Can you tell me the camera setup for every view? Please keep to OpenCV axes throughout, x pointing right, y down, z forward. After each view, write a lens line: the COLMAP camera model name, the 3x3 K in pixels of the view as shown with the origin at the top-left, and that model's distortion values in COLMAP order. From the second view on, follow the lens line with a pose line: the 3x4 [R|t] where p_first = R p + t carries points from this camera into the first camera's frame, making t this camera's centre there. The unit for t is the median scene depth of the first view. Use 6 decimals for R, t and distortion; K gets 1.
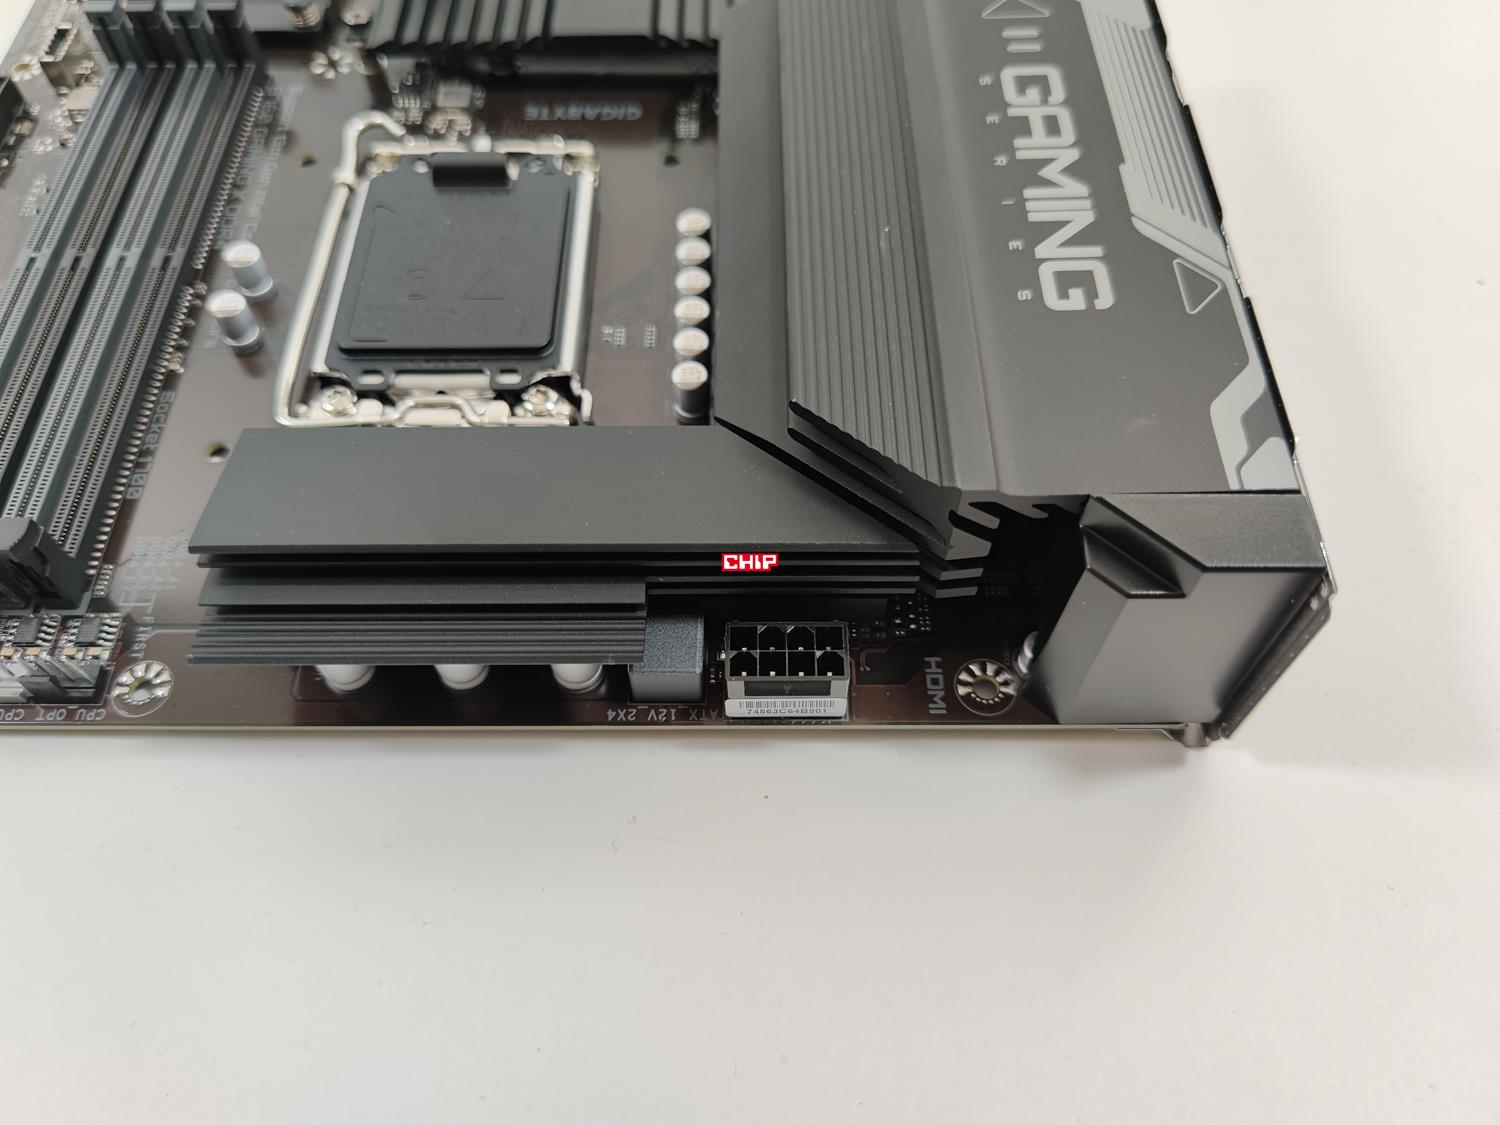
lens RADIAL K [[1148.4, 0, 741.6], [0, 1148.4, 562.9], [0, 0, 1]] dist [0.033320, -0.094104]
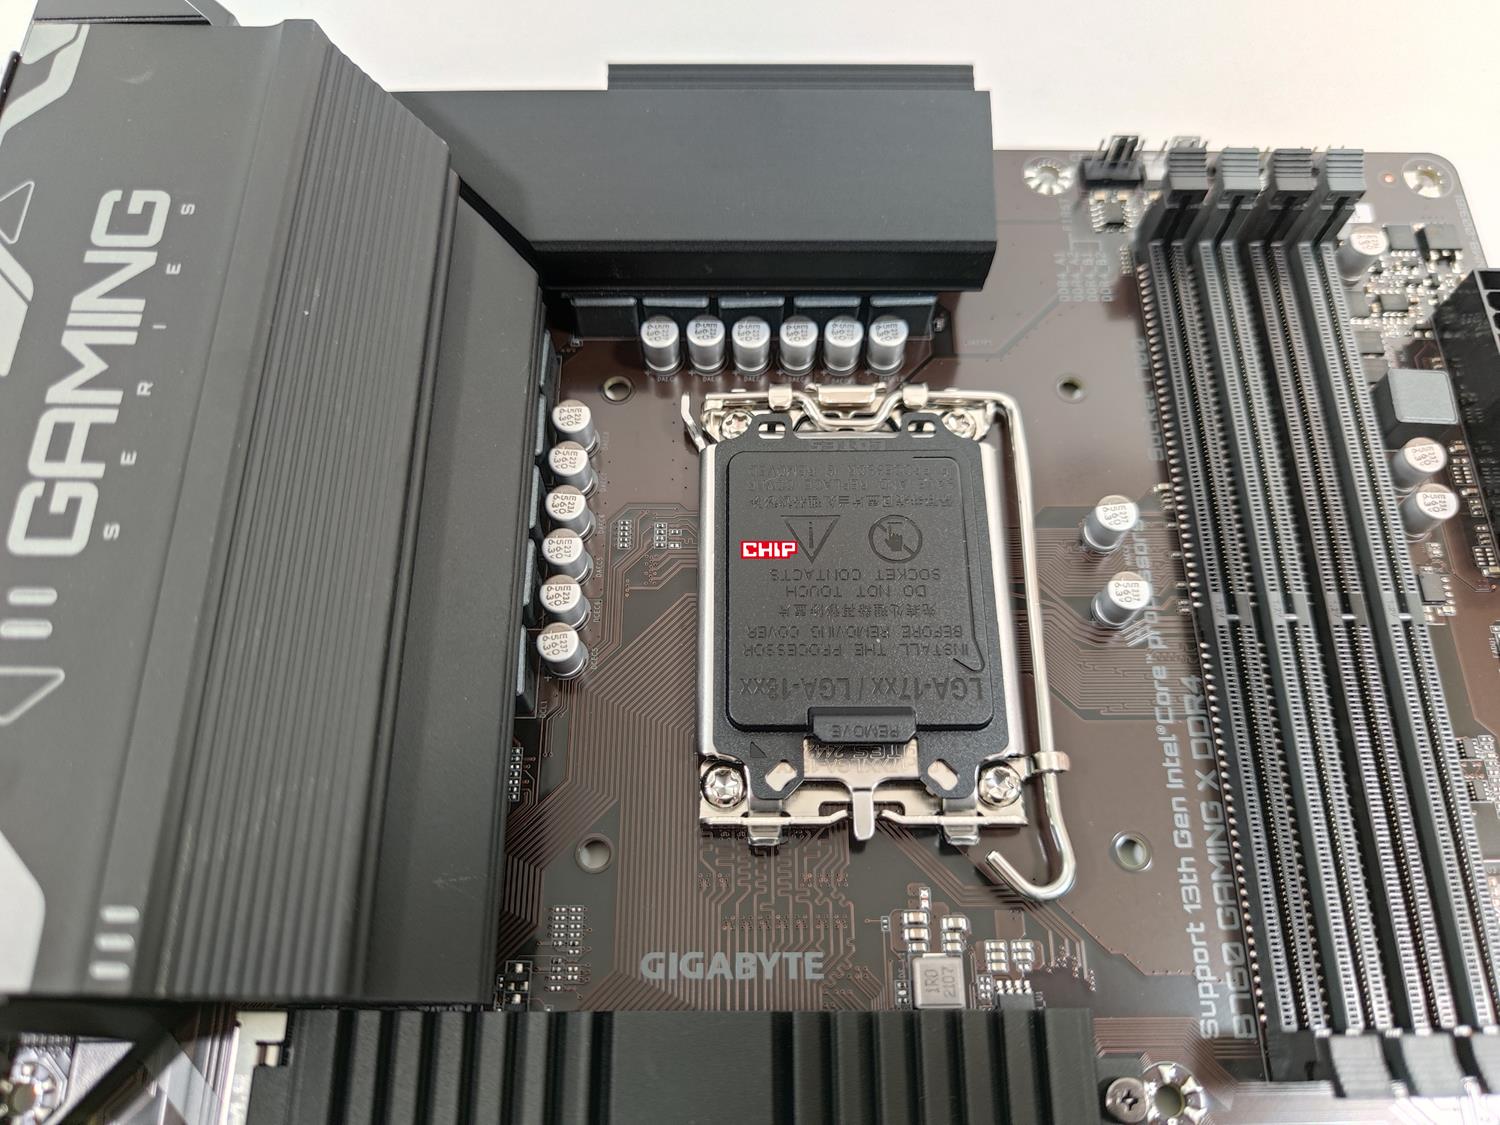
lens RADIAL K [[1165.8, 0, 751.2], [0, 1165.8, 545.4], [0, 0, 1]] dist [-0.000951, -0.042690]
pose [[-0.999980, 0.004585, -0.004381, -0.181389], [-0.006204, -0.564048, 0.825718, -0.981300], [0.001314, 0.825729, 0.564065, 0.559740]]
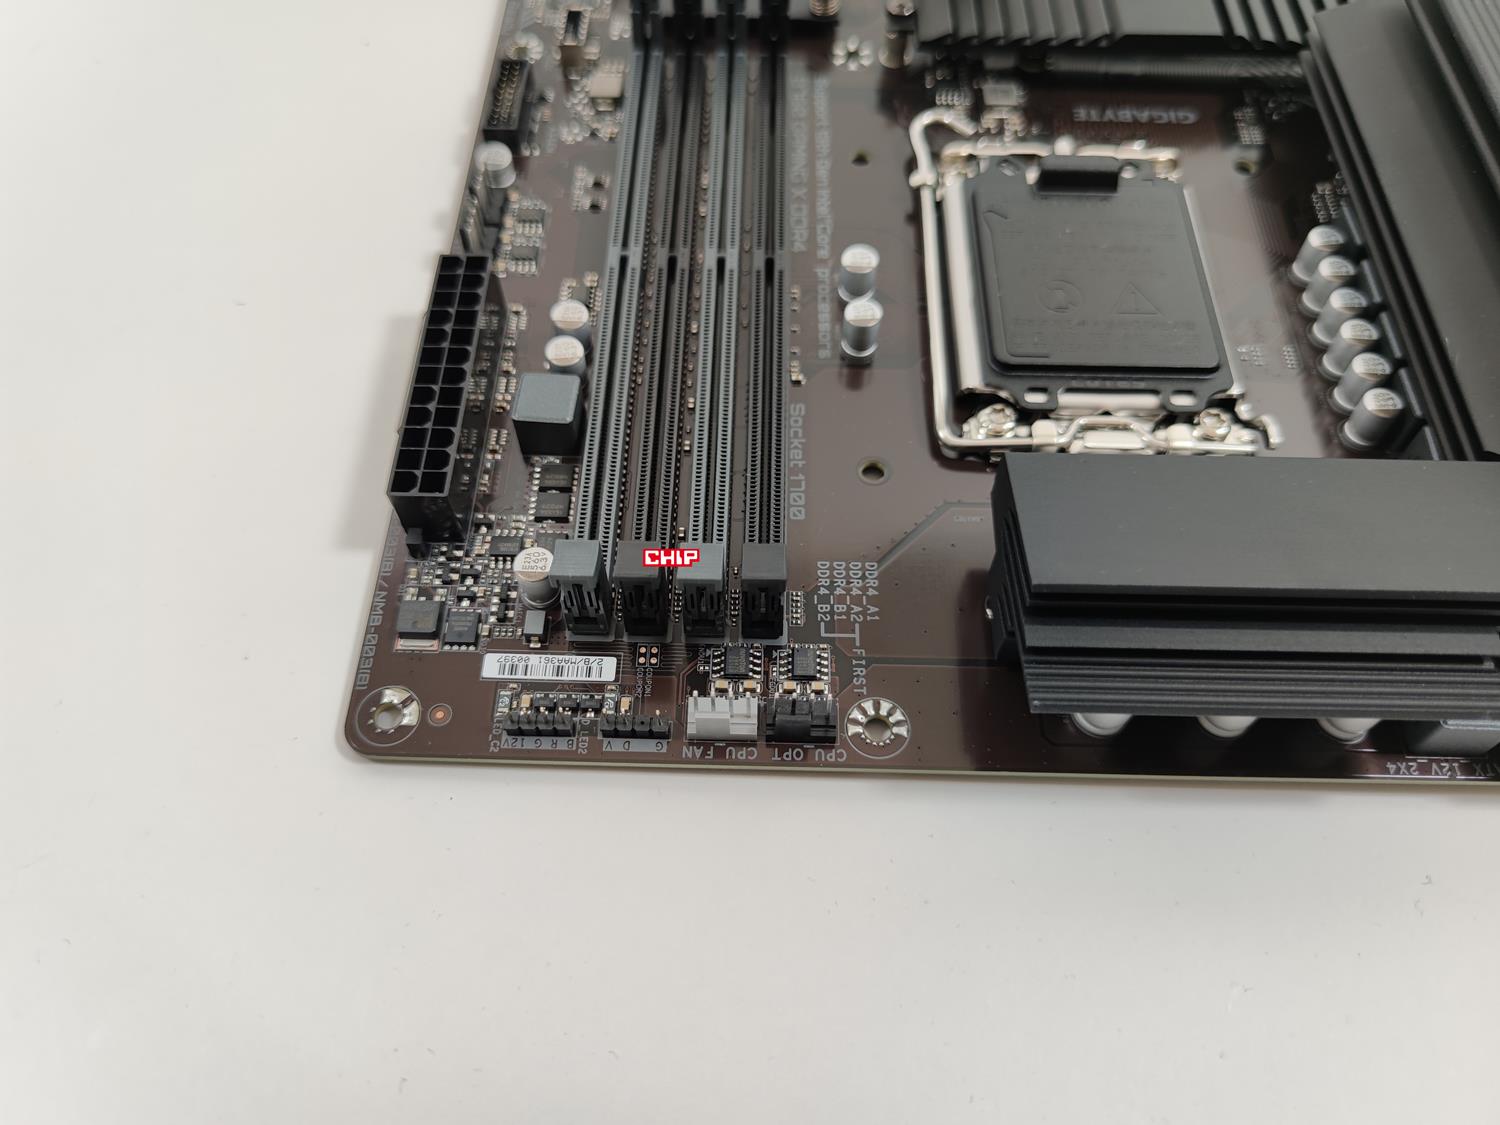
lens RADIAL K [[1148.4, 0, 729.9], [0, 1148.4, 566.1], [0, 0, 1]] dist [0.033320, -0.094104]
pose [[0.999689, 0.021950, -0.011847, -0.561384], [-0.021826, 0.999707, 0.010453, -0.026301], [0.012073, -0.010192, 0.999875, 0.053192]]
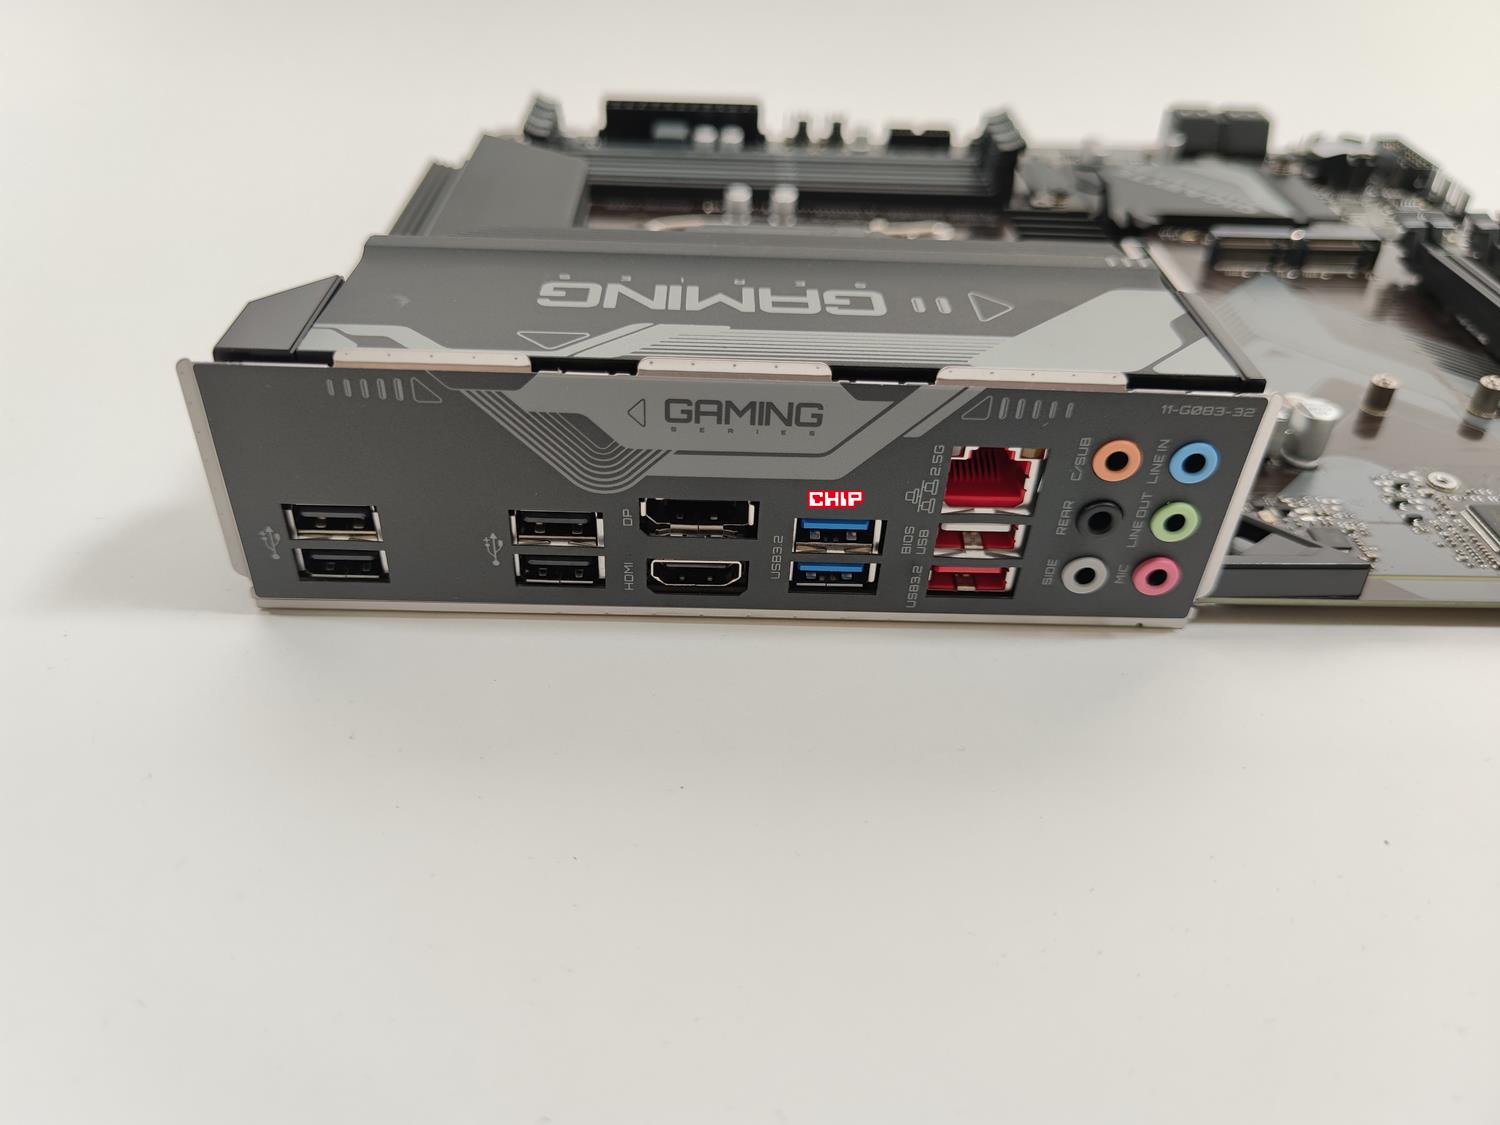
lens RADIAL K [[1148.4, 0, 735.0], [0, 1148.4, 564.7], [0, 0, 1]] dist [0.033320, -0.094104]
pose [[0.011386, 0.606862, -0.794726, 1.094772], [-0.867900, 0.400717, 0.293558, -0.493664], [0.496609, 0.686400, 0.531258, 0.548441]]
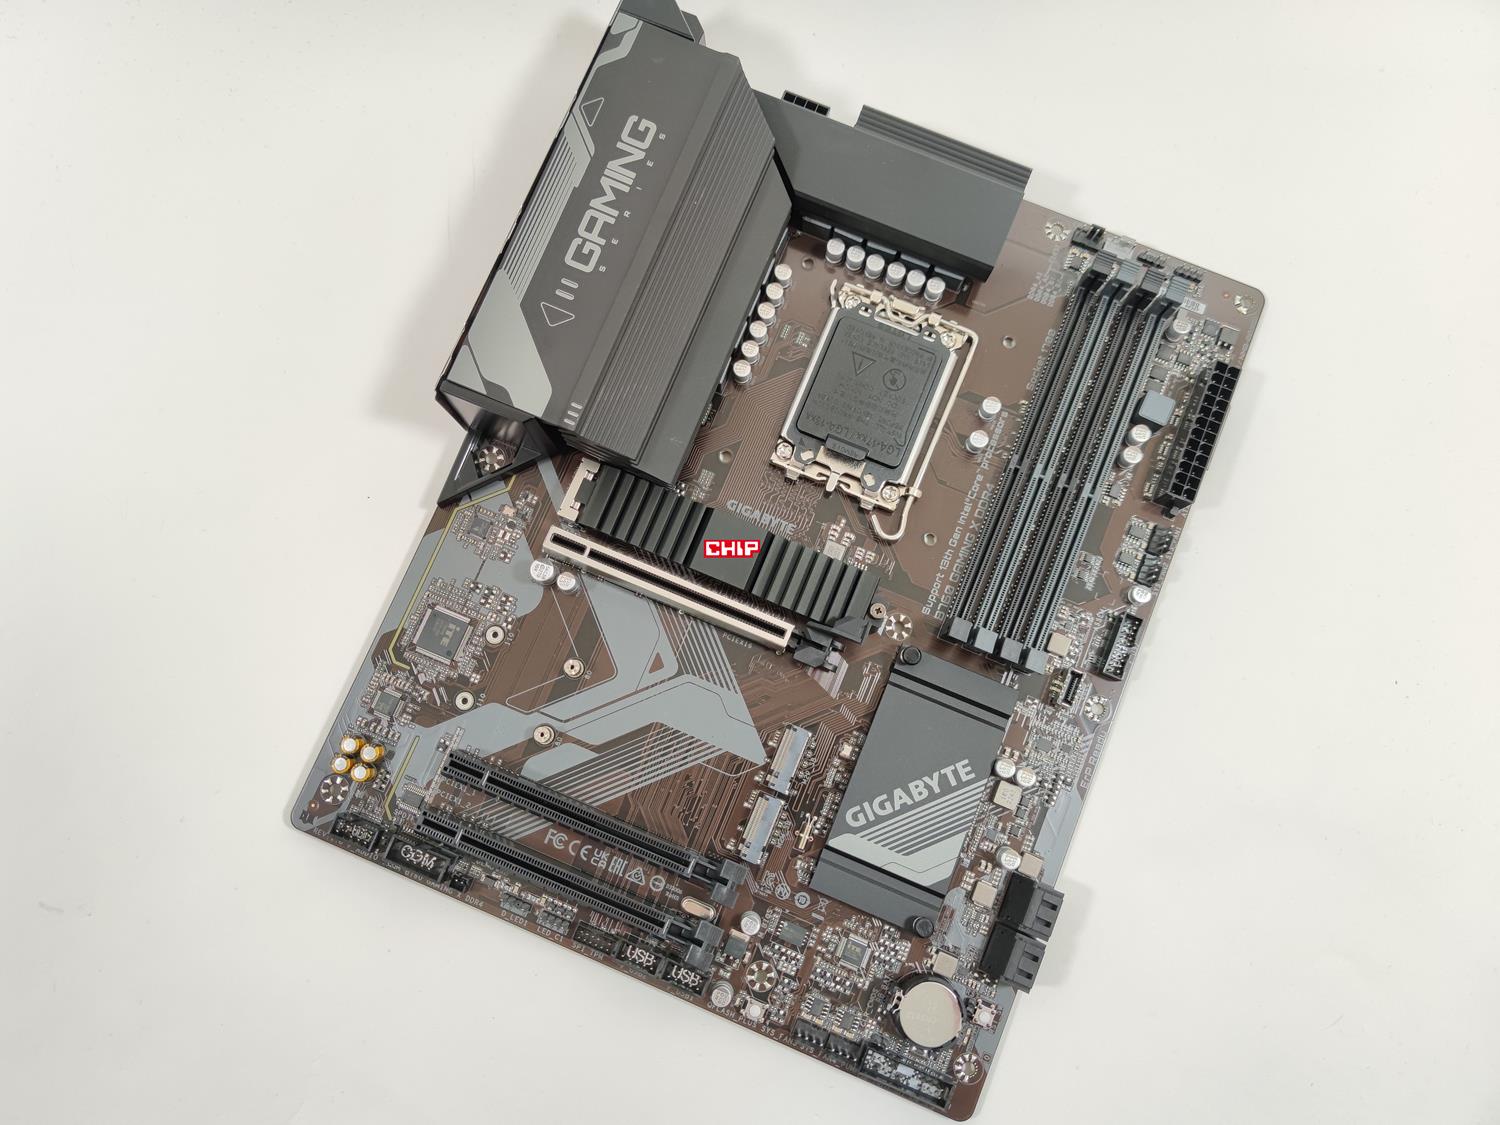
lens RADIAL K [[1148.4, 0, 739.1], [0, 1148.4, 565.3], [0, 0, 1]] dist [0.033320, -0.094104]
pose [[-0.924204, -0.377268, 0.059296, -0.284410], [0.323534, -0.690967, 0.646444, -1.829197], [-0.202911, 0.616630, 0.760654, -0.193775]]
